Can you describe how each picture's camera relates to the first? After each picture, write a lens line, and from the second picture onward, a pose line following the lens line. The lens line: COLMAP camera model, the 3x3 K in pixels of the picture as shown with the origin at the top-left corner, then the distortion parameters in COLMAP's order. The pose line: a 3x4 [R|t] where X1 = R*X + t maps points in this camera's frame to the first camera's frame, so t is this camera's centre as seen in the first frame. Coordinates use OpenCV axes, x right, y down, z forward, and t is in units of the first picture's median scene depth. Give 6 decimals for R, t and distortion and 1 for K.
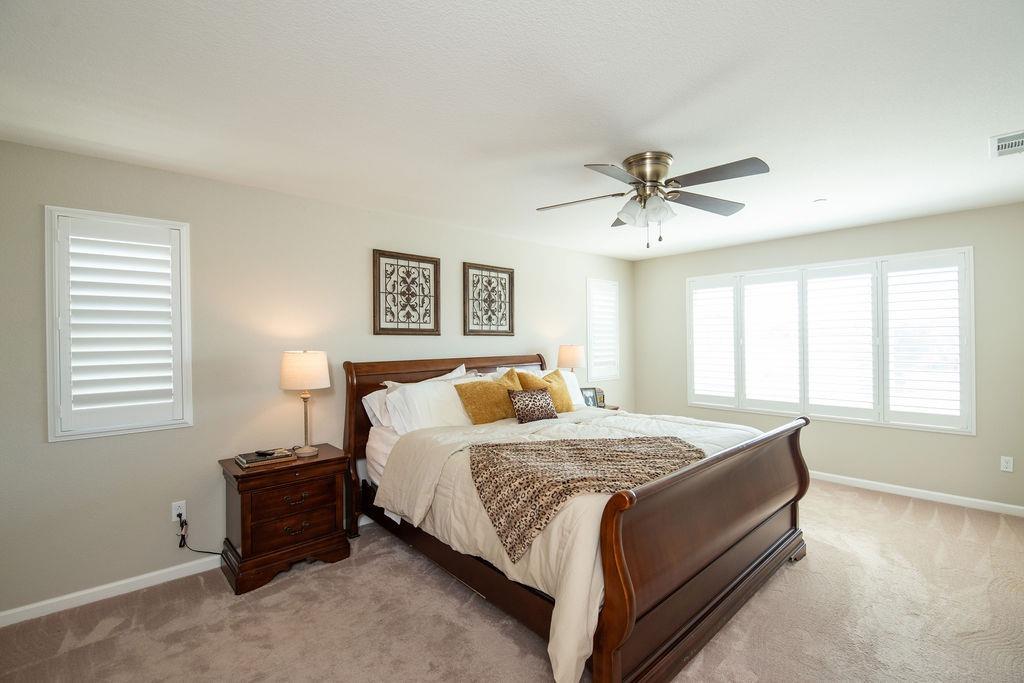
lens RADIAL K [[449.6, 0, 505.4], [0, 449.6, 341.0], [0, 0, 1]] dist [0.000193, -0.010332]
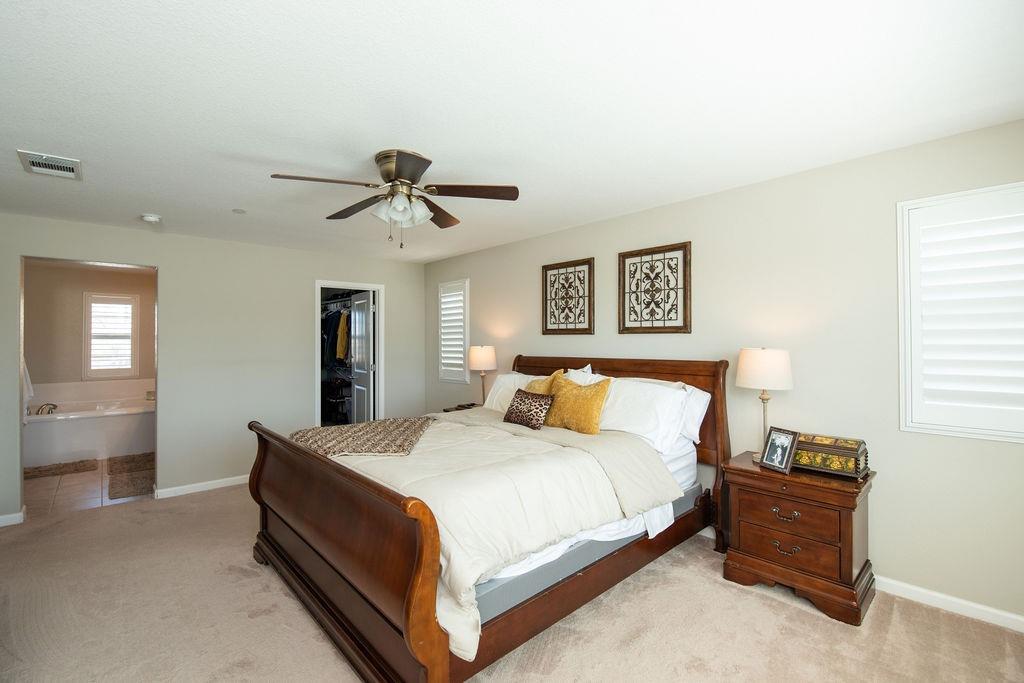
lens RADIAL K [[449.6, 0, 505.4], [0, 449.6, 341.0], [0, 0, 1]] dist [0.000193, -0.010332]
pose [[0.008154, 0.004481, -0.999957, 0.850129], [-0.000832, 0.999990, 0.004475, -0.001954], [0.999966, 0.000795, 0.008157, 0.795192]]
